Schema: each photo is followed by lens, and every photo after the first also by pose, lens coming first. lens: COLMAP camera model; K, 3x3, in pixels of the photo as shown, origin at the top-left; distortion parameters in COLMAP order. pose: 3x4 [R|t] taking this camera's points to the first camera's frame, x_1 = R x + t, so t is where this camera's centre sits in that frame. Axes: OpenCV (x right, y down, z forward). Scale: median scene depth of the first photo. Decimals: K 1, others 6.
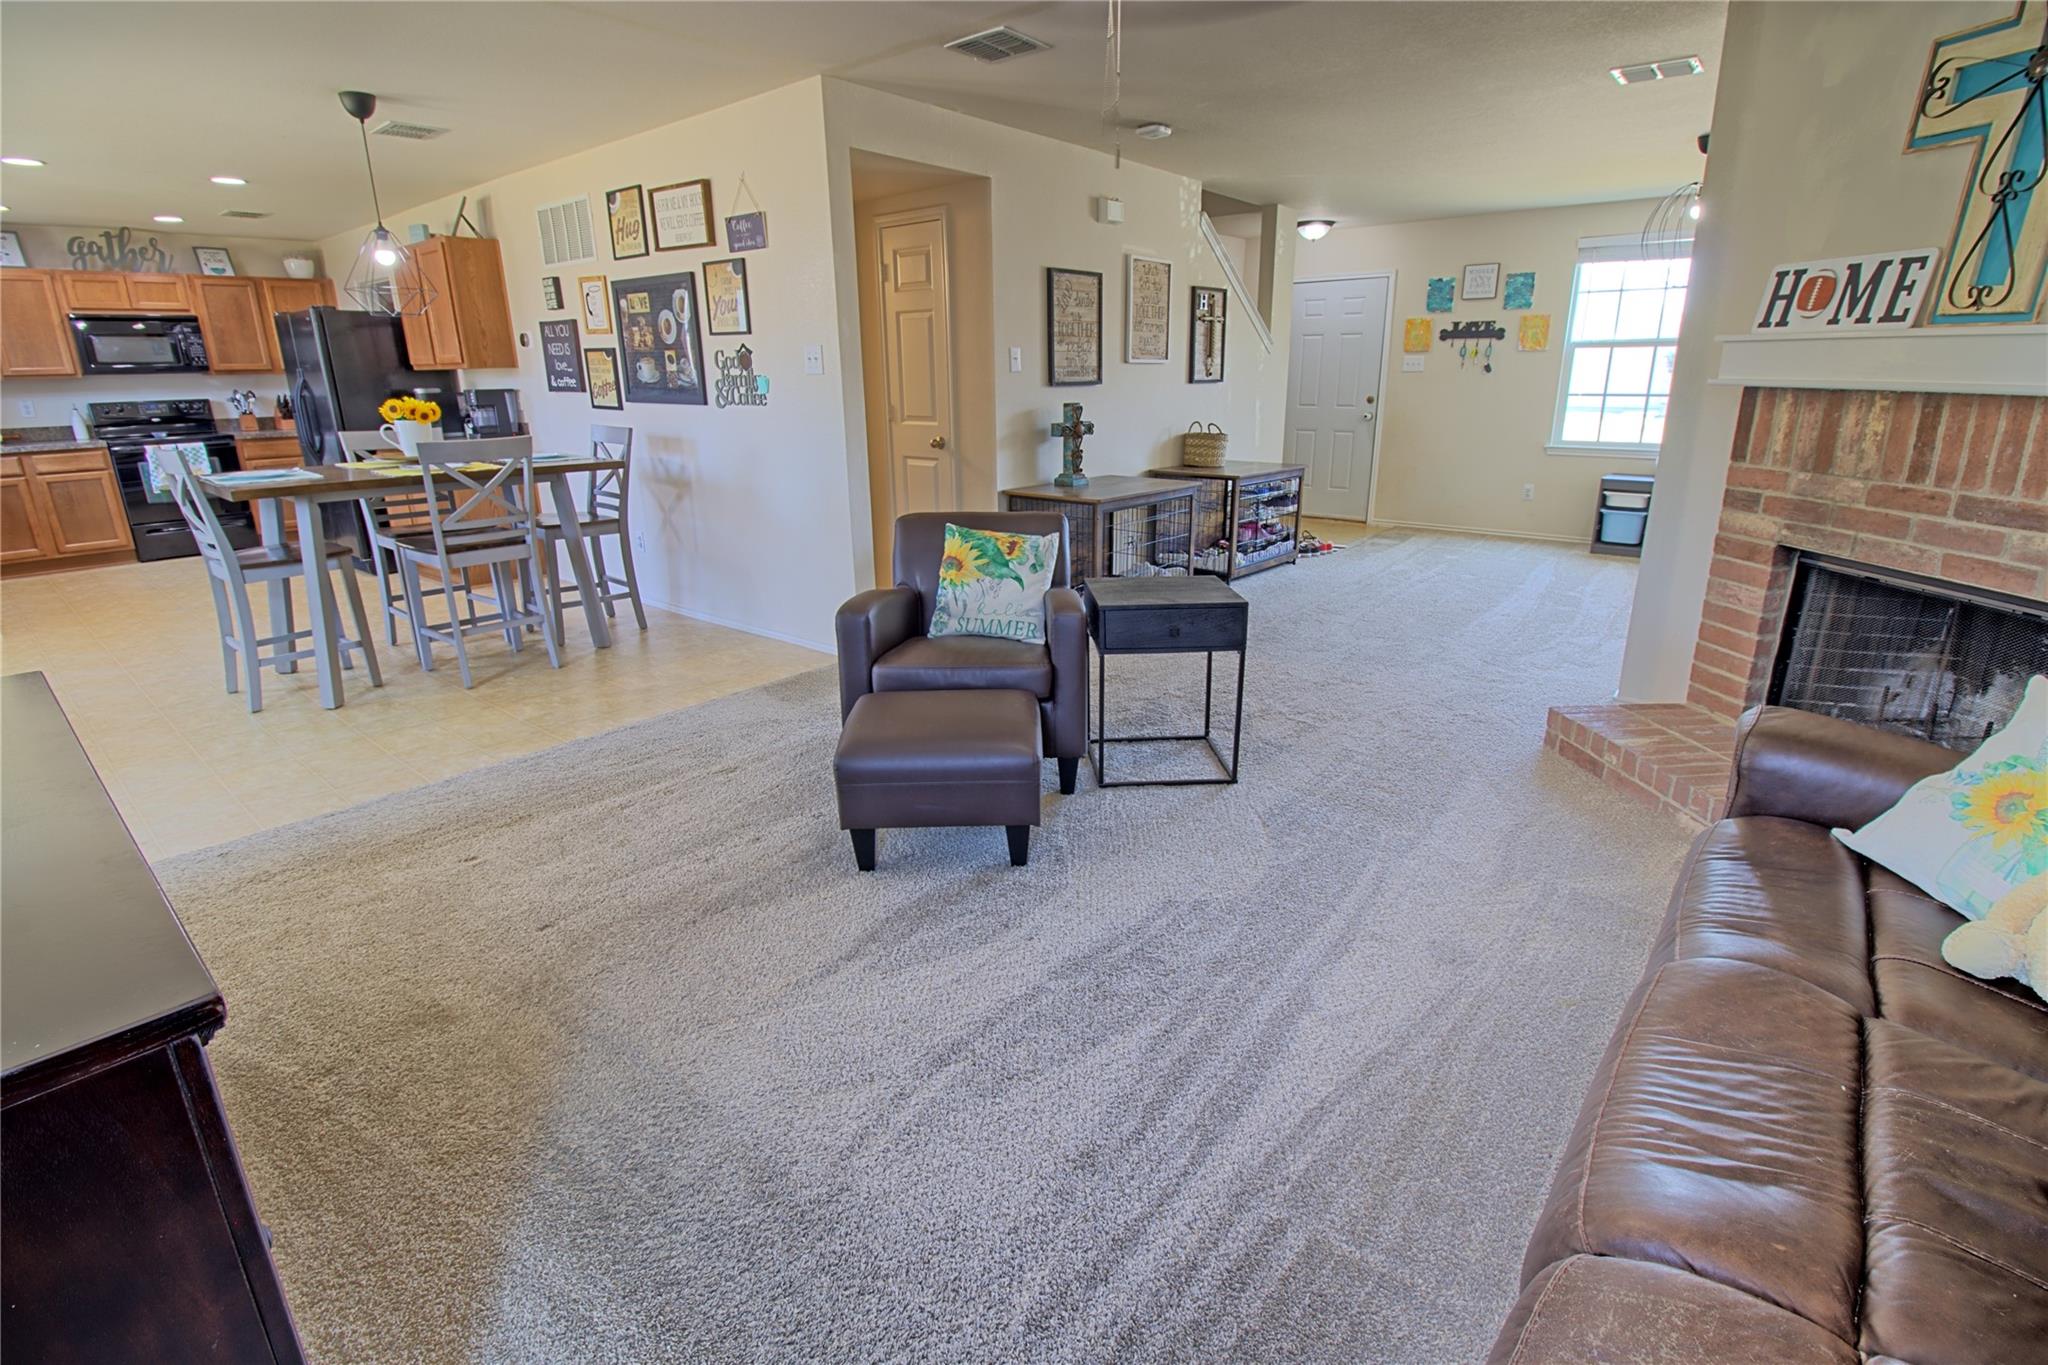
lens RADIAL K [[944.8, 0, 1042.8], [0, 944.8, 658.2], [0, 0, 1]] dist [0.002968, -0.013968]
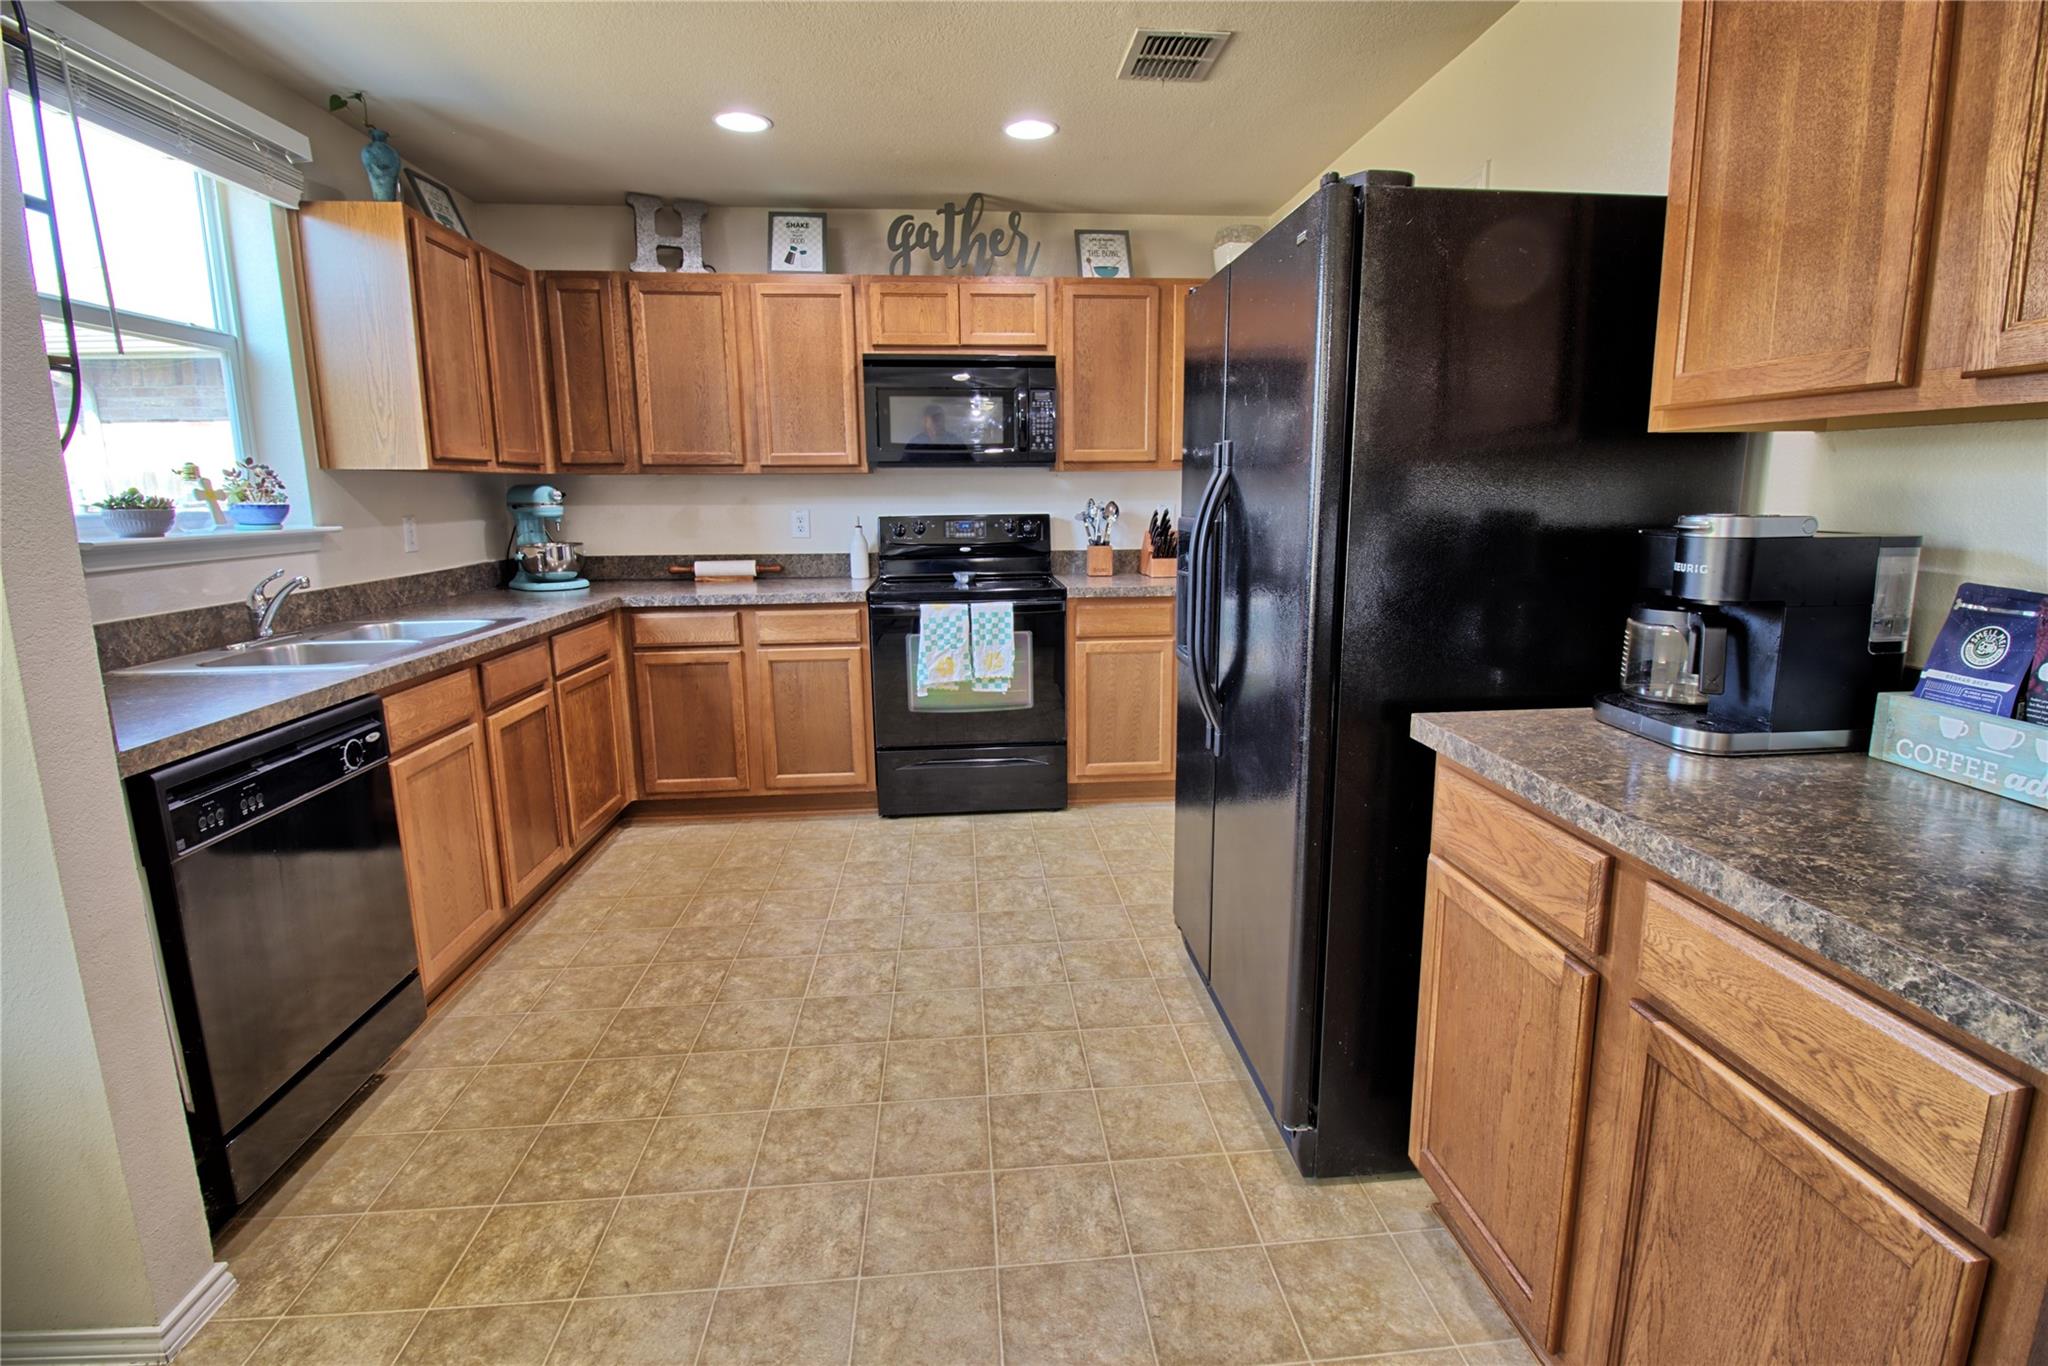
lens RADIAL K [[975.6, 0, 1024.0], [0, 975.6, 683.0], [0, 0, 1]] dist [-0.017722, -0.014985]
pose [[0.707299, 0.144258, -0.692039, -0.739026], [-0.204321, 0.978892, -0.004773, -0.262032], [0.676743, 0.144774, 0.721844, 0.892146]]
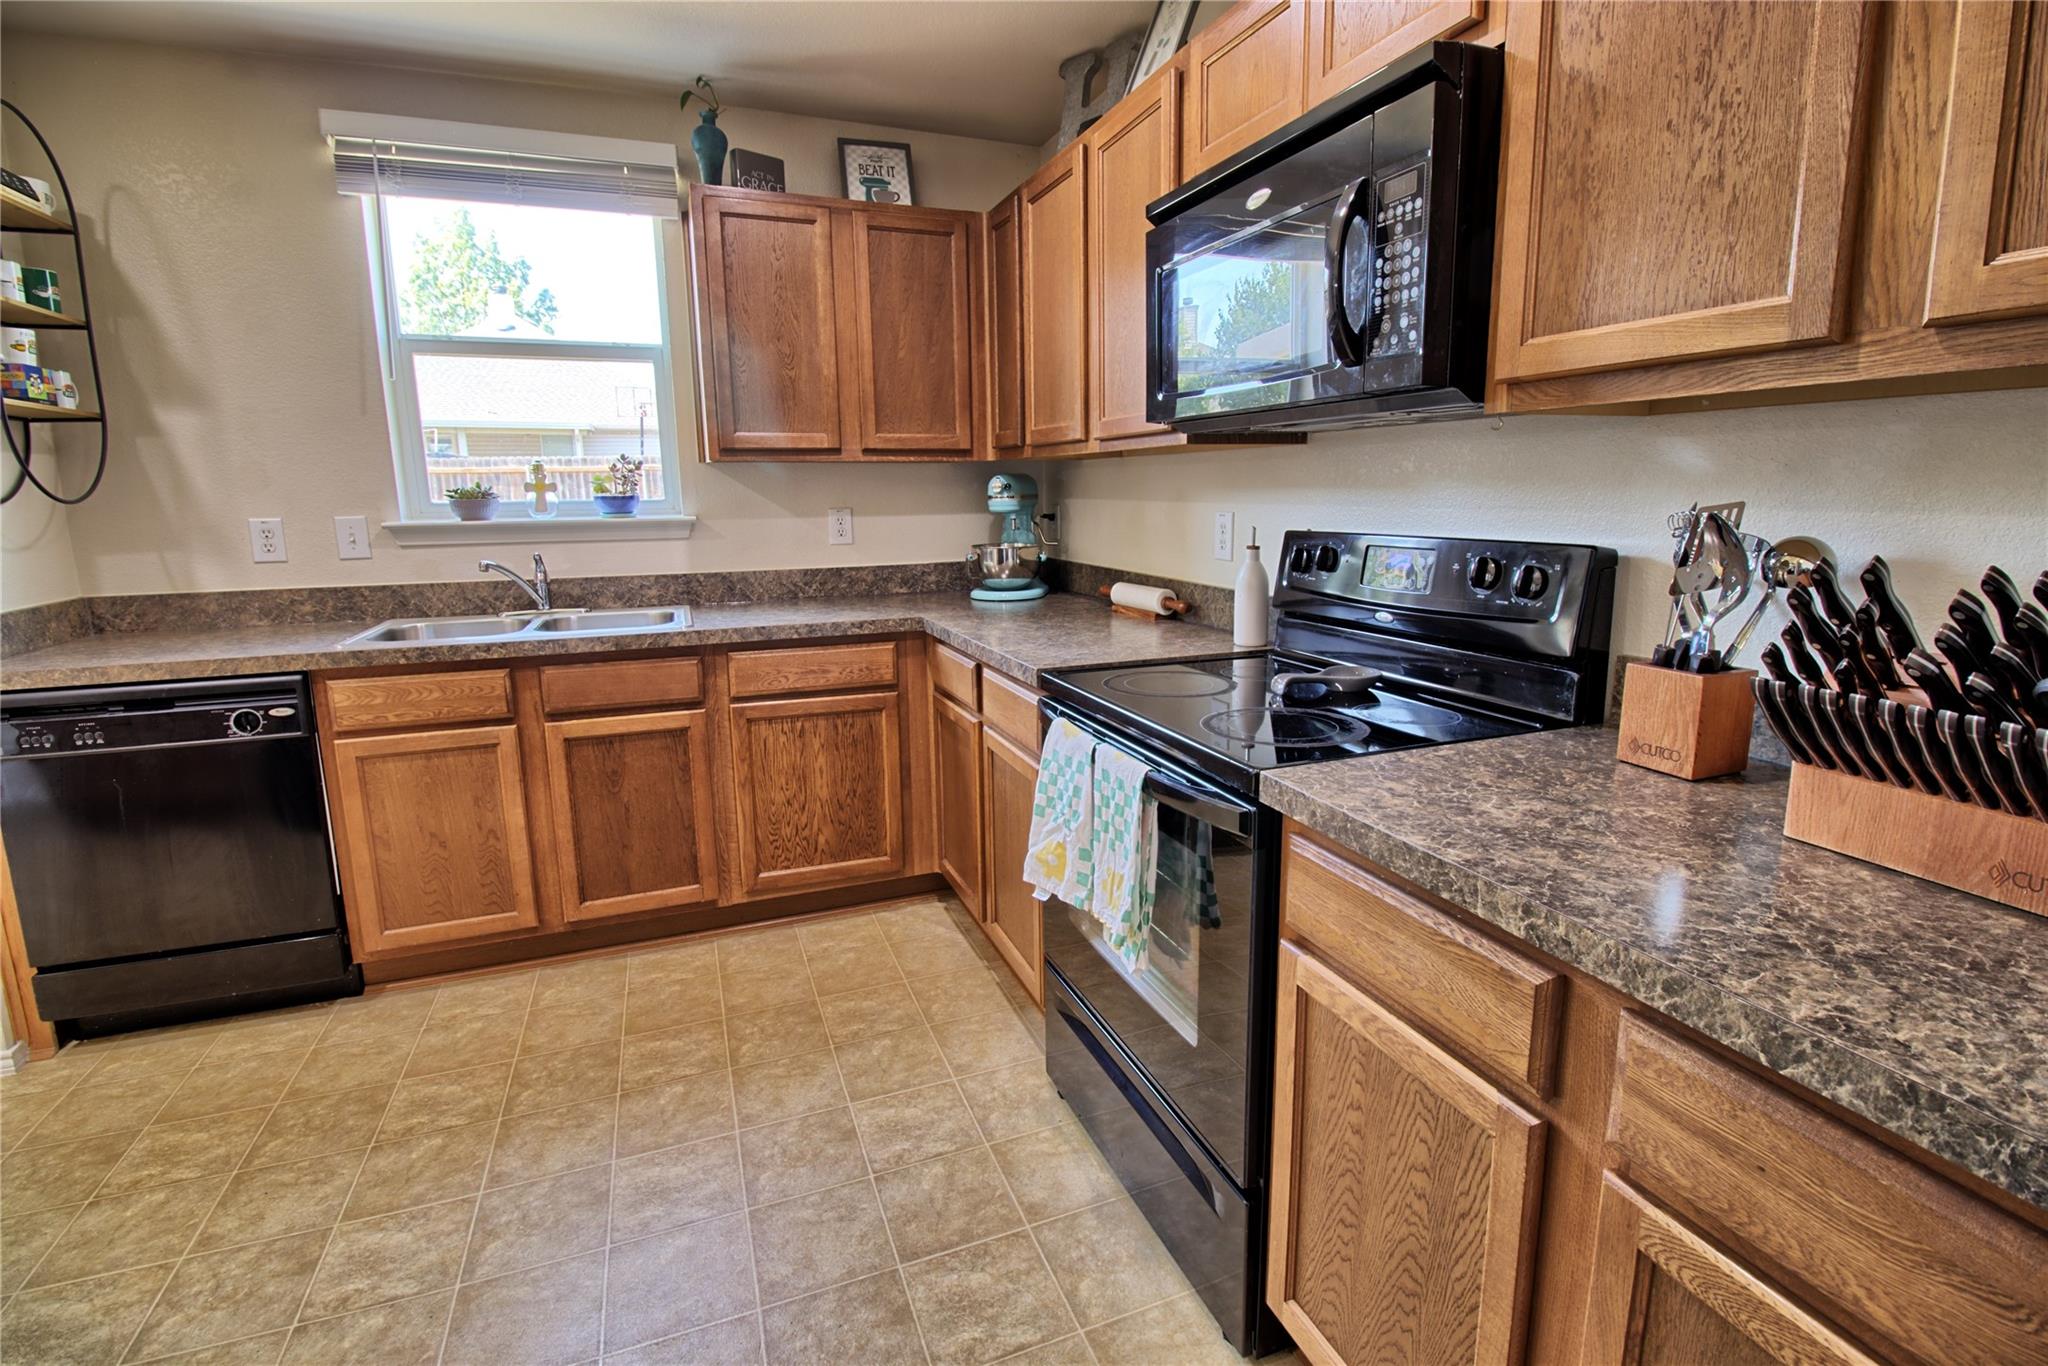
lens RADIAL K [[944.8, 0, 1042.8], [0, 944.8, 658.7], [0, 0, 1]] dist [0.002968, -0.013968]
pose [[-0.478303, 0.173076, -0.860971, -1.013877], [-0.232937, 0.920267, 0.314402, -0.431545], [0.846739, 0.350932, -0.399850, 1.480585]]
